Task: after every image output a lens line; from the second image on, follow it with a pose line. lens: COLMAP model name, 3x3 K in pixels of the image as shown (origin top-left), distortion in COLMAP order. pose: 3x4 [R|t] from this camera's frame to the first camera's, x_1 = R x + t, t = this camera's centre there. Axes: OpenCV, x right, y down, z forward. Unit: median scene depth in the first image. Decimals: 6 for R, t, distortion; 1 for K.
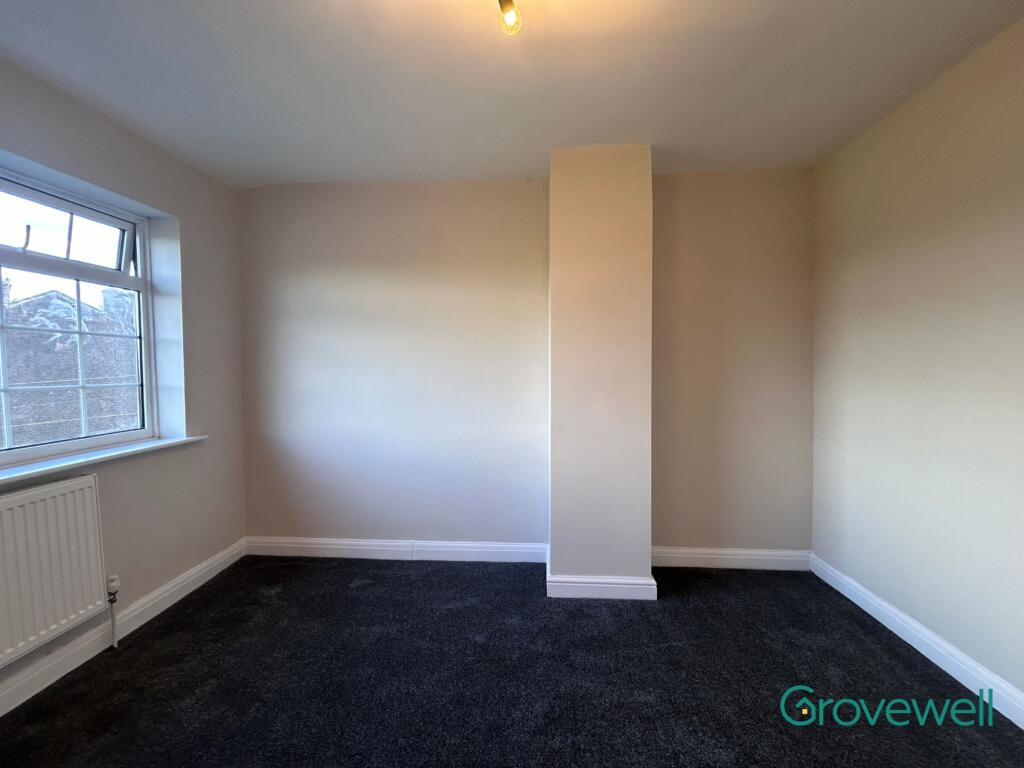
lens RADIAL K [[413.6, 0, 512.0], [0, 413.6, 384.0], [0, 0, 1]] dist [-0.002109, 0.000253]
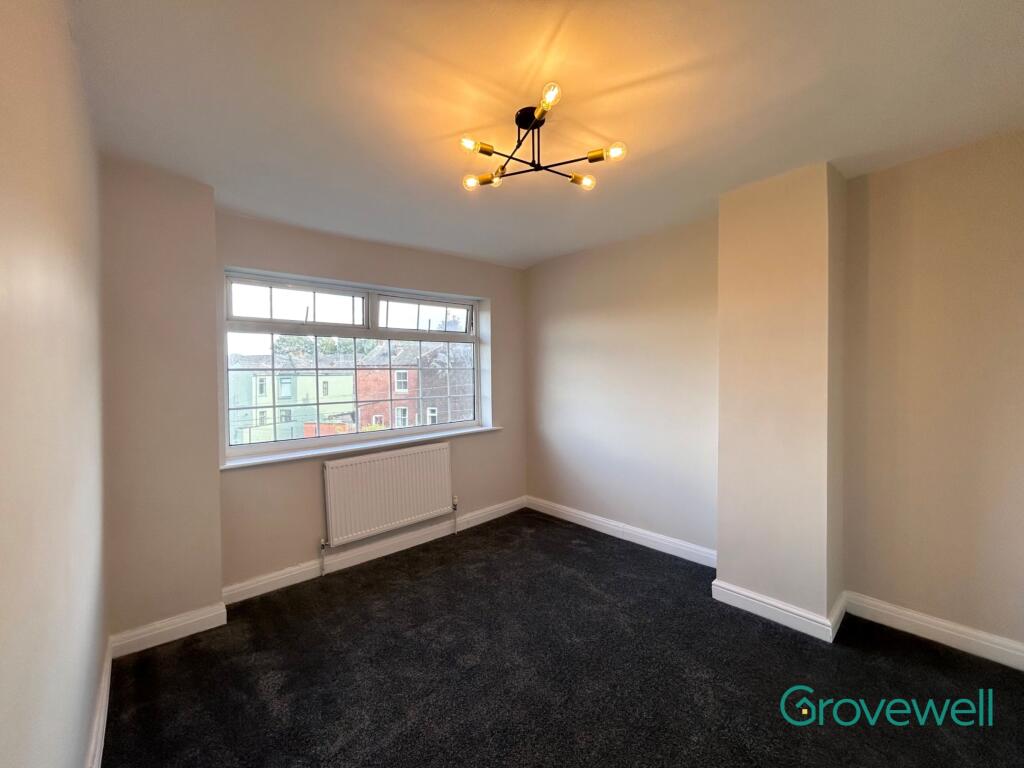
lens RADIAL K [[411.2, 0, 512.0], [0, 411.2, 384.0], [0, 0, 1]] dist [0.001922, 0.000324]
pose [[0.727147, 0.013306, -0.686353, 0.445535], [-0.014035, 0.999891, 0.004516, -0.058657], [0.686339, 0.006349, 0.727254, -0.179230]]
